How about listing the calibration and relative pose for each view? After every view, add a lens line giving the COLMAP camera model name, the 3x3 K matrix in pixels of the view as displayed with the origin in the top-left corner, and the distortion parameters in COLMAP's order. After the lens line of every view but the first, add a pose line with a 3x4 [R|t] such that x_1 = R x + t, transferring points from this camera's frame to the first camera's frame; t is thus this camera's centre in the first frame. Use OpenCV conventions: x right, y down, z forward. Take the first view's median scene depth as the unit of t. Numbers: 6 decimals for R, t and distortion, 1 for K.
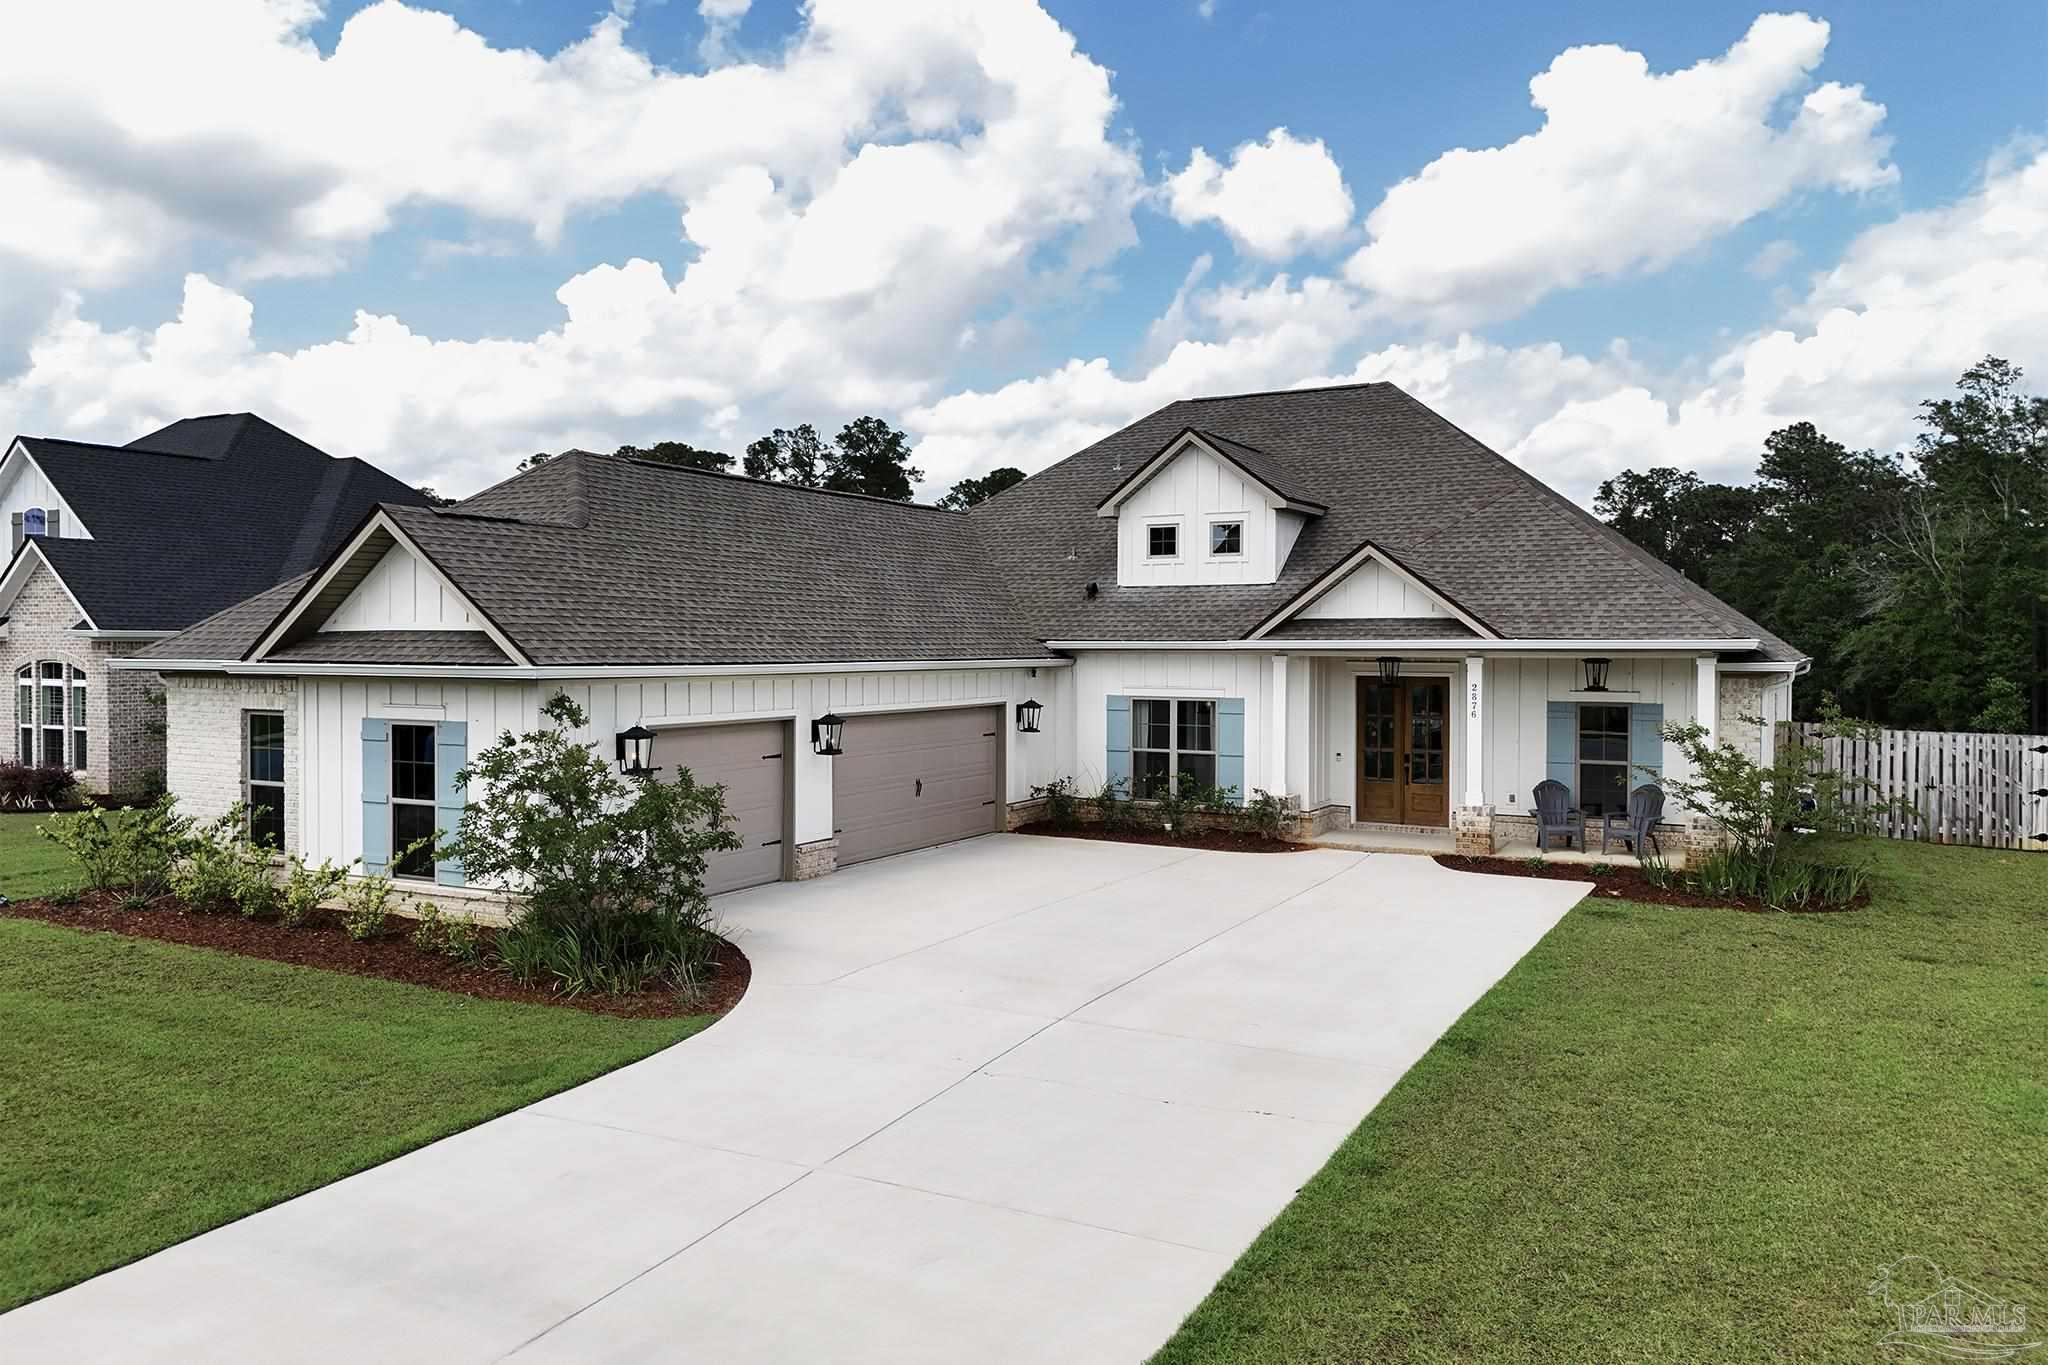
lens RADIAL K [[1430.7, 0, 1041.4], [0, 1430.7, 614.7], [0, 0, 1]] dist [0.030773, -0.003176]
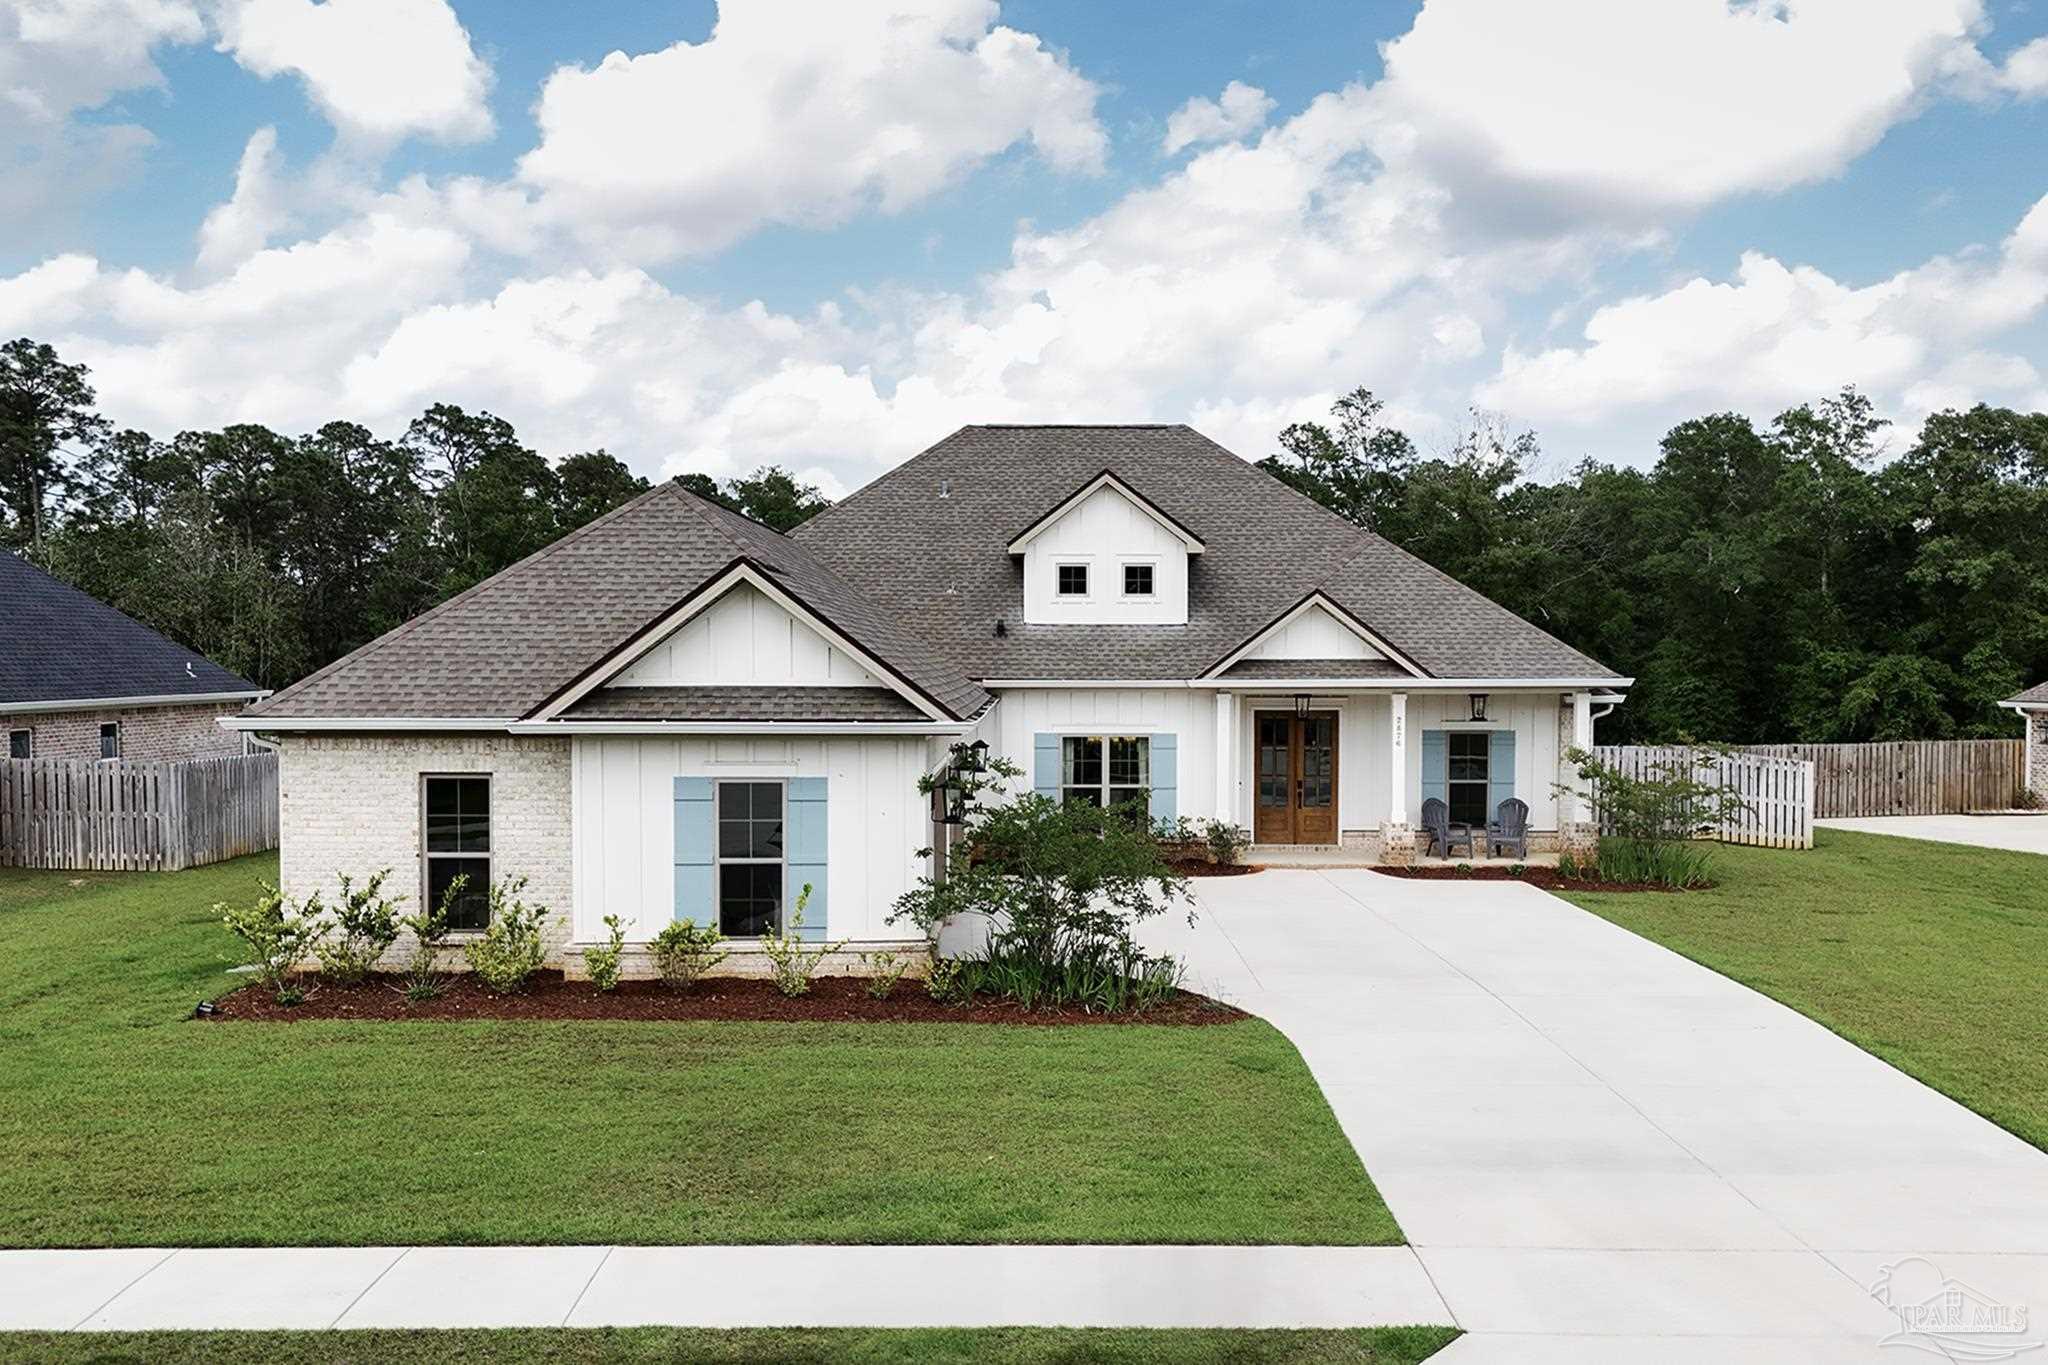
lens RADIAL K [[1763.3, 0, 1023.5], [0, 1763.3, 690.3], [0, 0, 1]] dist [0.048469, 0.001660]
pose [[0.883577, -0.010423, 0.468169, -0.572570], [-0.008961, 0.999193, 0.039157, -0.023682], [-0.468199, -0.038794, 0.882771, -0.097191]]
